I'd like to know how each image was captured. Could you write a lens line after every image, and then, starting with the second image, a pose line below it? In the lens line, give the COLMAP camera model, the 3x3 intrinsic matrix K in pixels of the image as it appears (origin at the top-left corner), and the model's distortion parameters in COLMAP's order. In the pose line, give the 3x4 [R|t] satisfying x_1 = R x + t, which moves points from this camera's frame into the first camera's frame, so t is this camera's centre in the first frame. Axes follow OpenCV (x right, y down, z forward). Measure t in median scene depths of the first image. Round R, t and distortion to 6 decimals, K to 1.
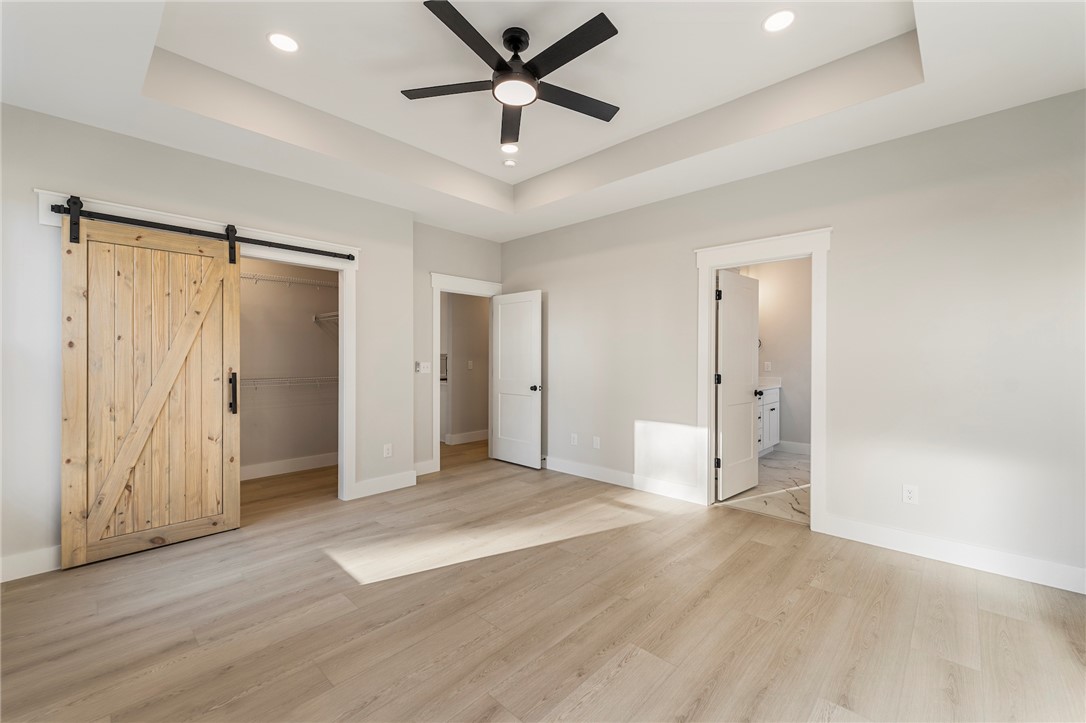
lens RADIAL K [[439.7, 0, 544.4], [0, 439.7, 358.4], [0, 0, 1]] dist [0.002538, -0.000353]
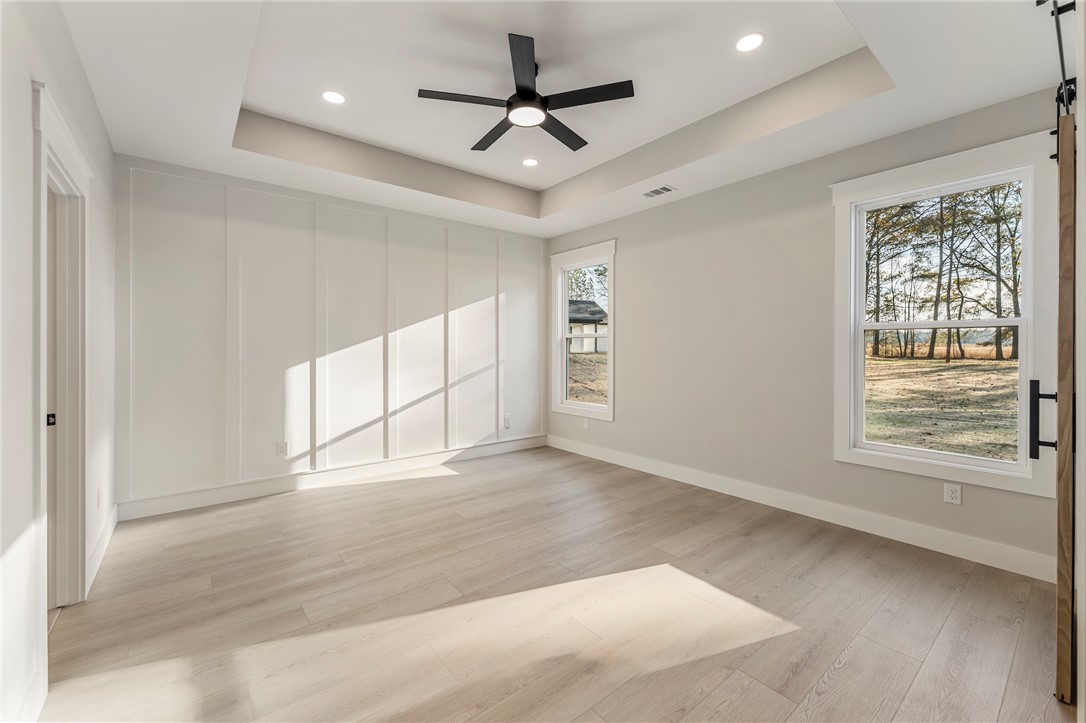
lens RADIAL K [[439.7, 0, 541.5], [0, 439.7, 355.4], [0, 0, 1]] dist [0.002538, -0.000353]
pose [[-0.989834, -0.000998, 0.142227, -0.275531], [0.000191, 0.999965, 0.008340, 0.002402], [-0.142231, 0.008283, -0.989799, 2.192650]]
